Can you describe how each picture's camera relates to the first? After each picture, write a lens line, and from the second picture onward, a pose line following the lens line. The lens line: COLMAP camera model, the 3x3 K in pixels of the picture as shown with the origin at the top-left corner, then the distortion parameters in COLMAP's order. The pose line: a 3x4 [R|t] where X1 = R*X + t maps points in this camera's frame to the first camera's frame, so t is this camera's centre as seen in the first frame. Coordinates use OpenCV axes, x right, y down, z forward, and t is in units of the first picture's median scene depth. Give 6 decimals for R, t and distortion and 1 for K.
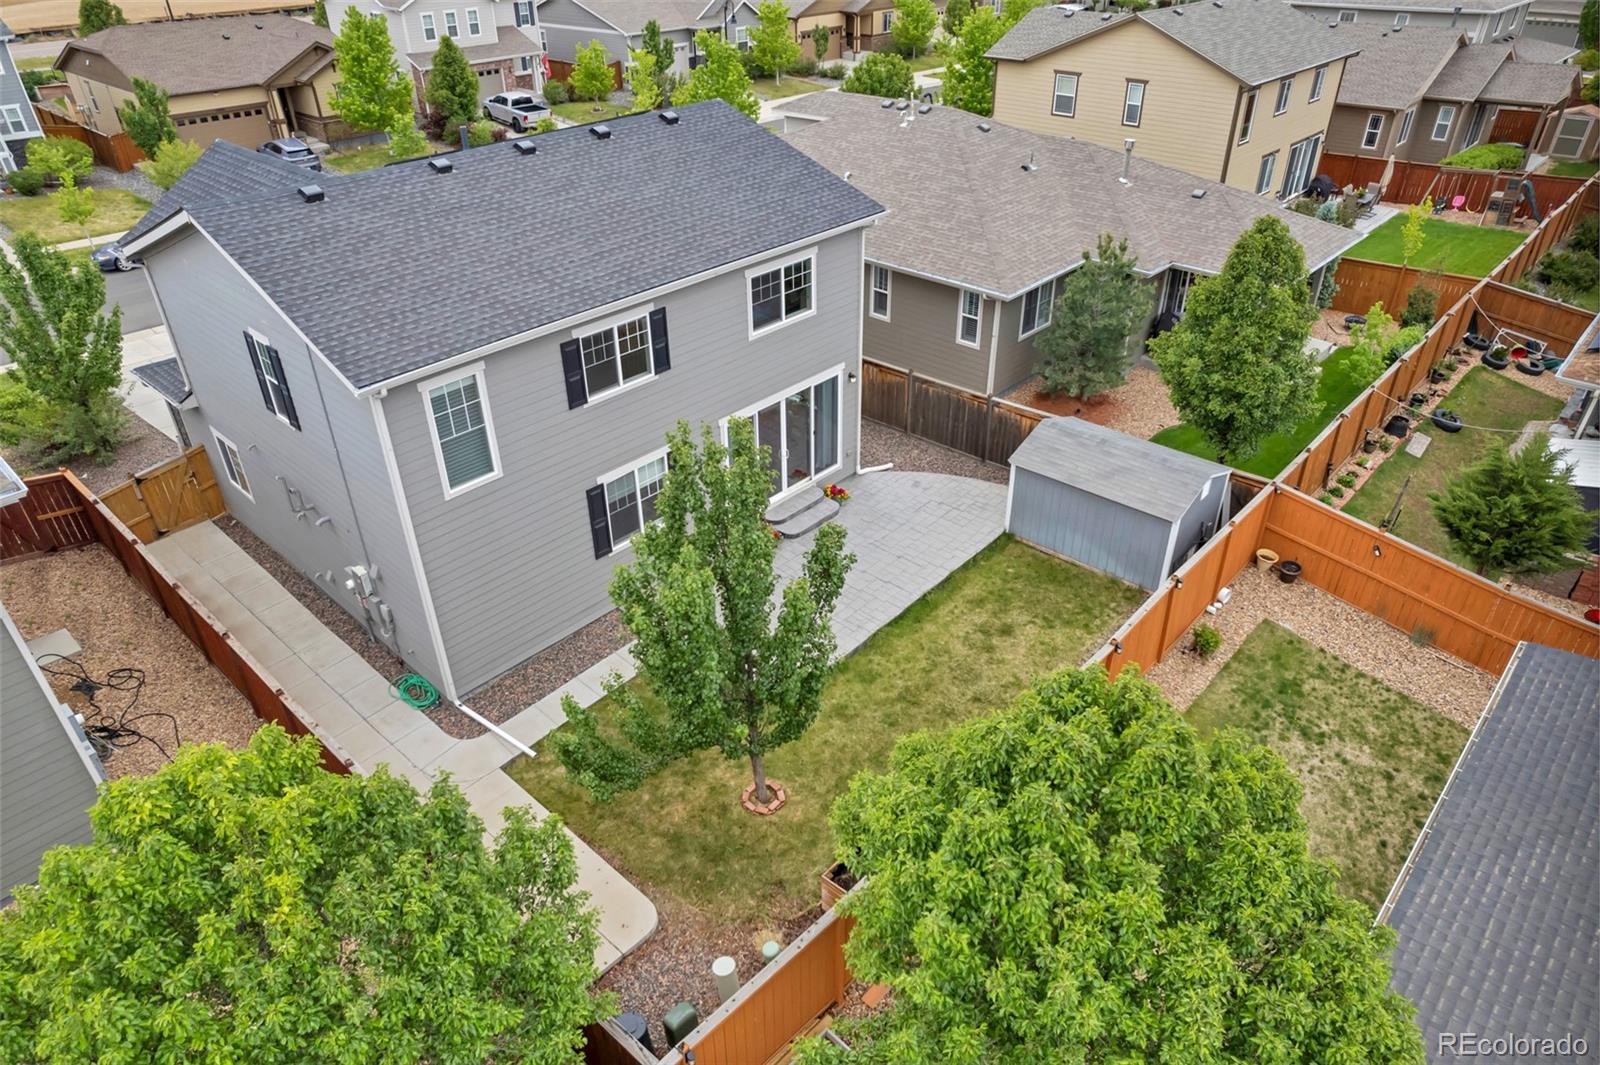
lens RADIAL K [[1024.2, 0, 797.2], [0, 1024.2, 536.3], [0, 0, 1]] dist [-0.081187, 0.071476]
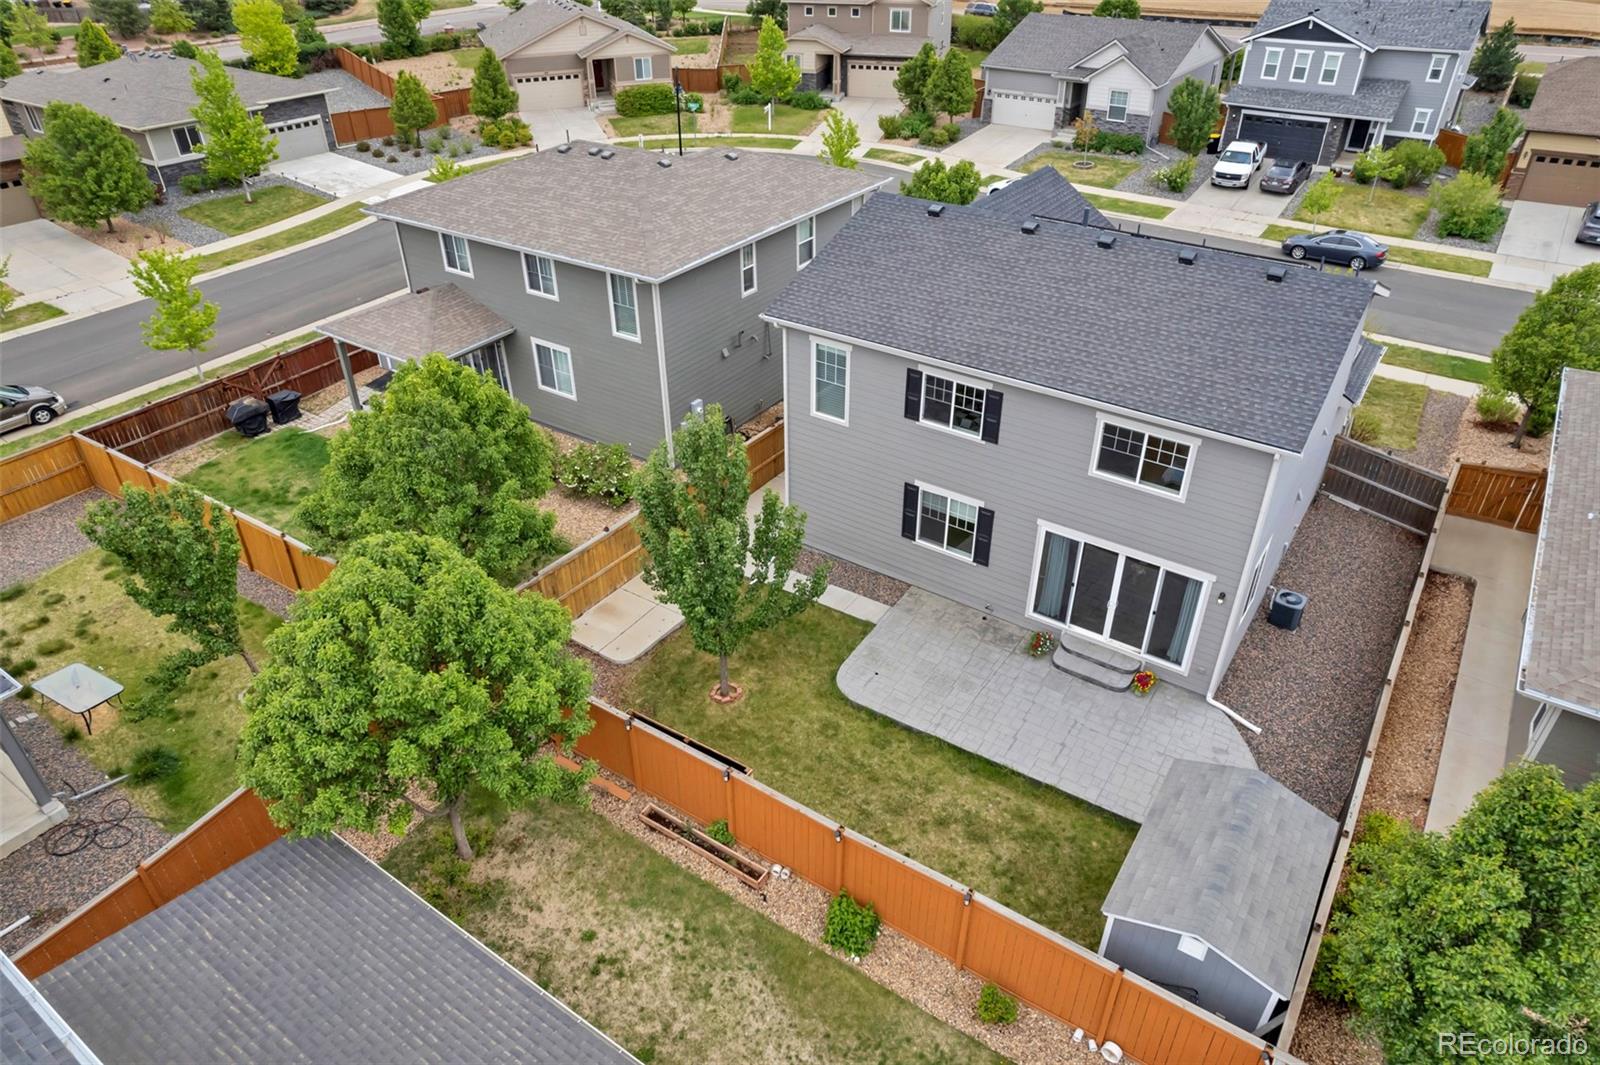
lens RADIAL K [[1024.2, 0, 797.2], [0, 1024.2, 536.3], [0, 0, 1]] dist [-0.081187, 0.071476]
pose [[0.144136, 0.556955, -0.817940, 0.820081], [-0.532982, 0.740128, 0.410049, -0.426286], [0.833759, 0.376845, 0.403527, 0.371277]]
